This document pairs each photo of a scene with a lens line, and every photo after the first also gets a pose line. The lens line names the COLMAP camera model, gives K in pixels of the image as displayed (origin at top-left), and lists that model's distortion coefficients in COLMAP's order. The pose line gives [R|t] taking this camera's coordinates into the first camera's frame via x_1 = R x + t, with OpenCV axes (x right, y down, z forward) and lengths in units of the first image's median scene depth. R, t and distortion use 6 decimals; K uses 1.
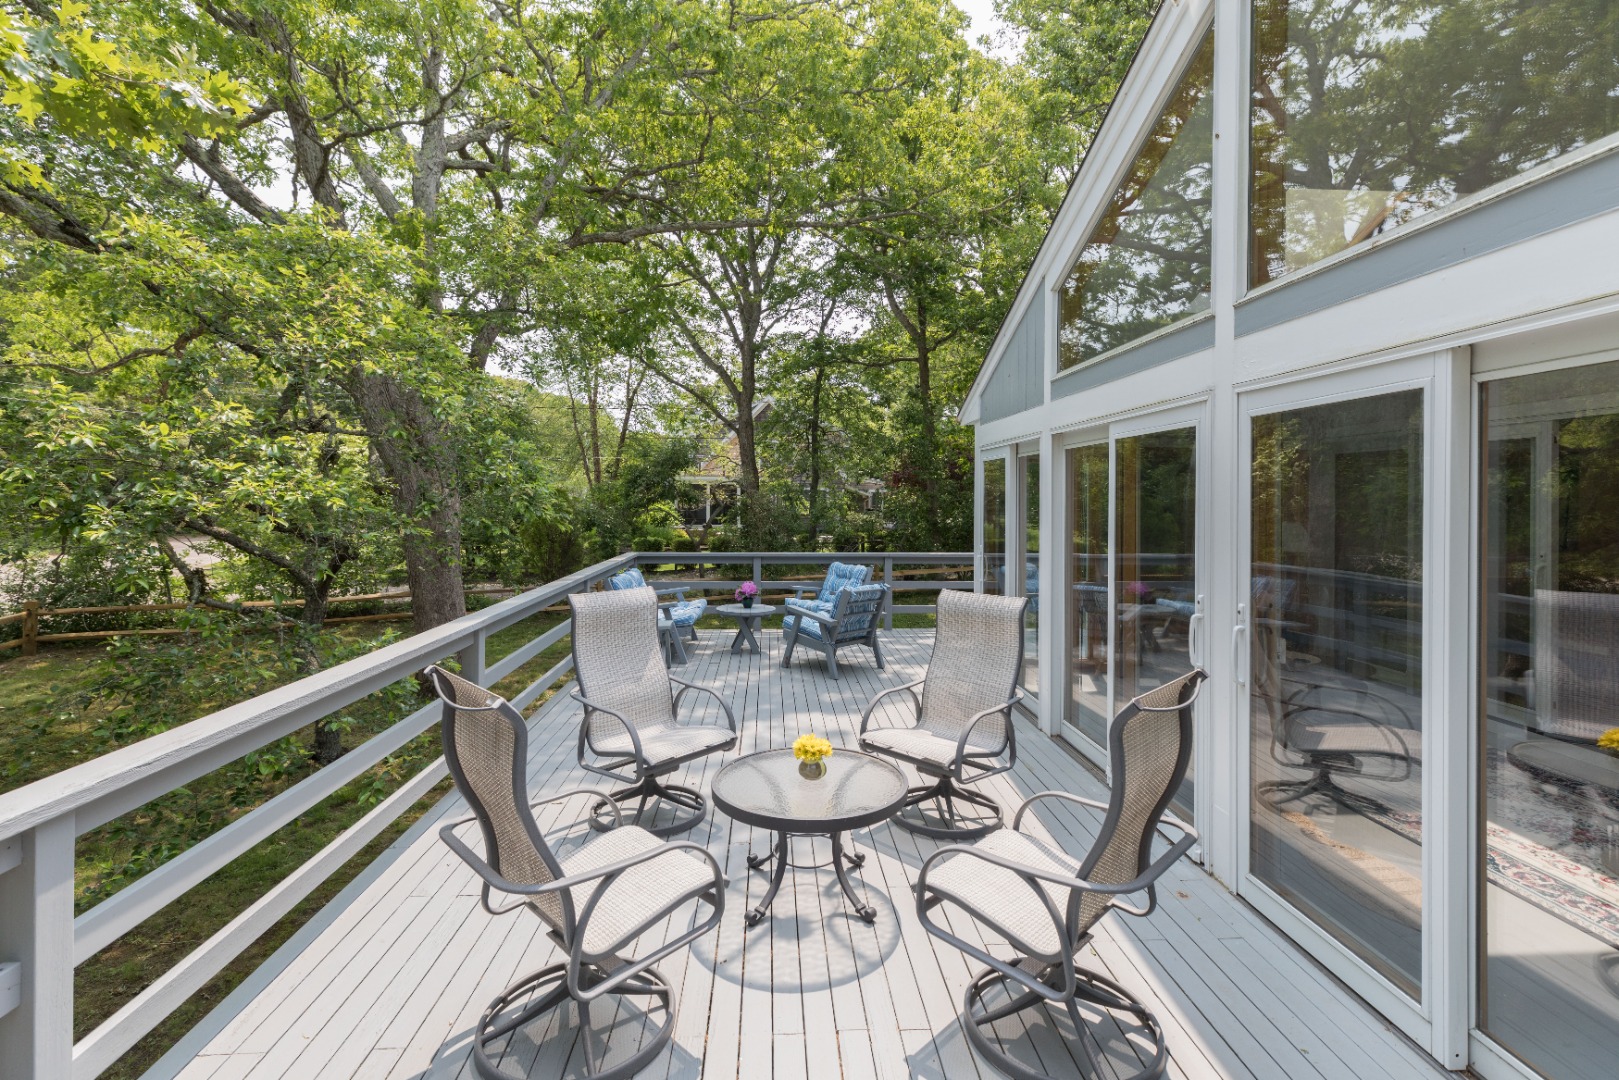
lens RADIAL K [[761.8, 0, 824.0], [0, 761.8, 505.4], [0, 0, 1]] dist [0.006305, 0.000667]
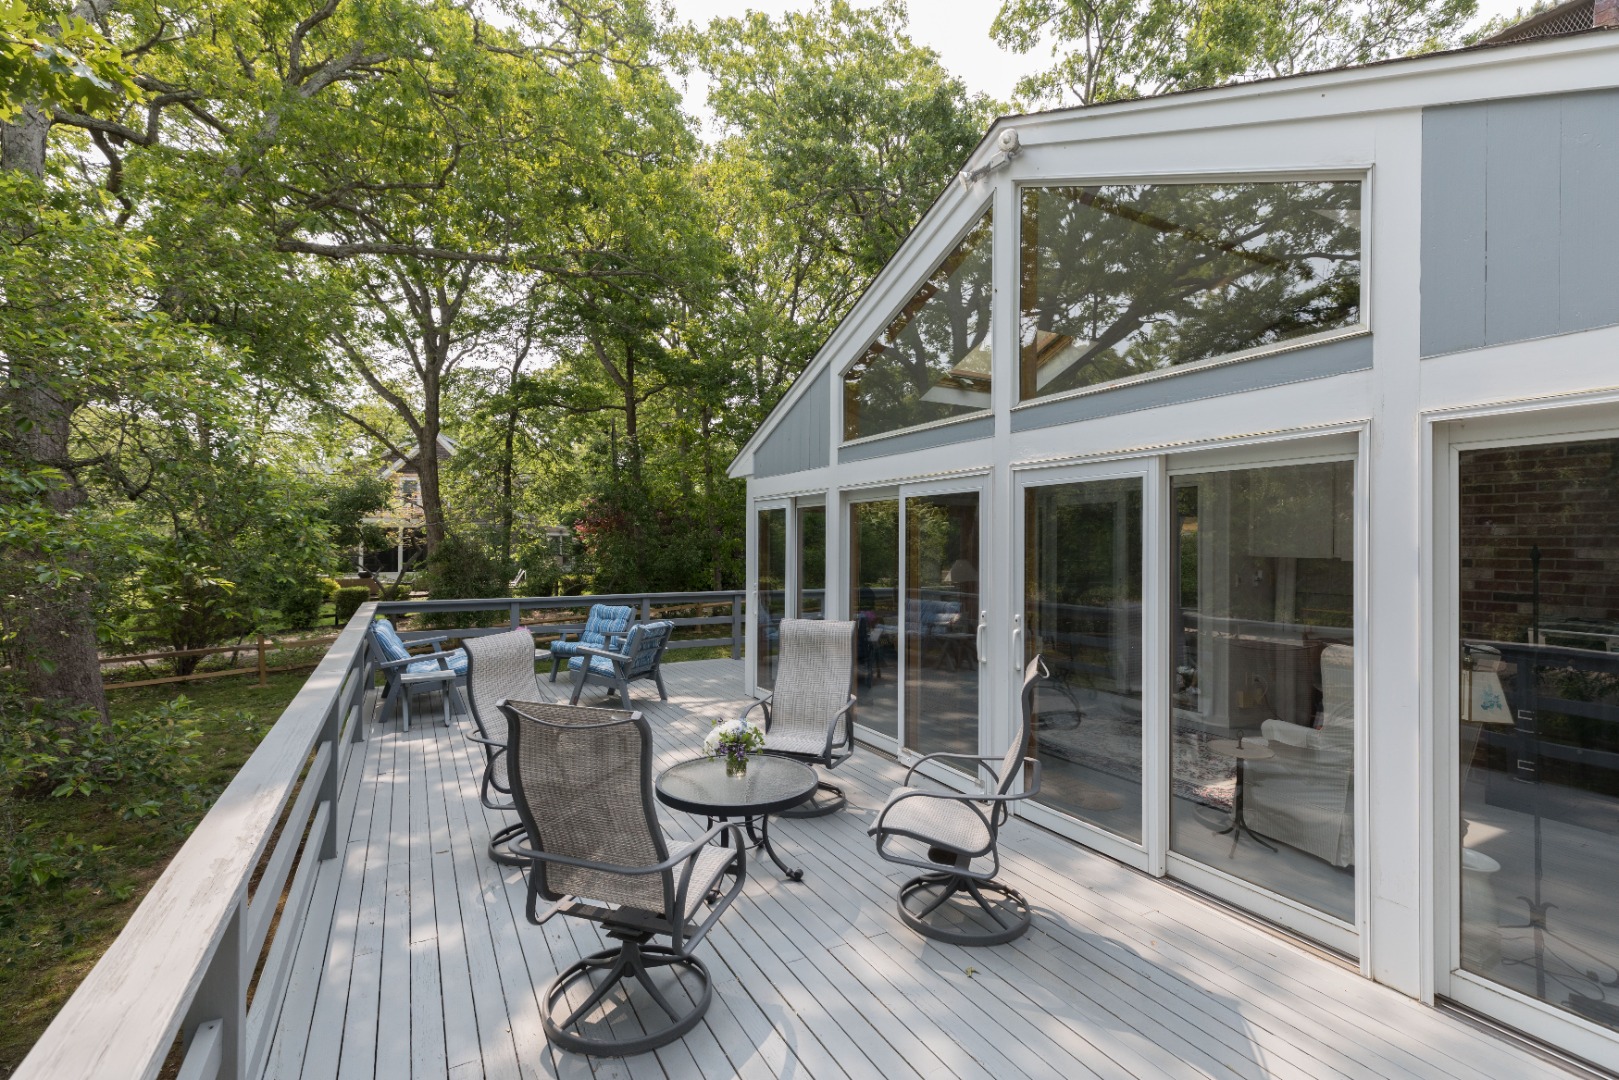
lens RADIAL K [[761.8, 0, 805.3], [0, 761.8, 538.5], [0, 0, 1]] dist [0.006305, 0.000667]
pose [[0.895106, 0.000608, 0.445852, -0.235547], [0.005356, 0.999912, -0.012114, -0.000729], [-0.445820, 0.013232, 0.895025, -0.064312]]
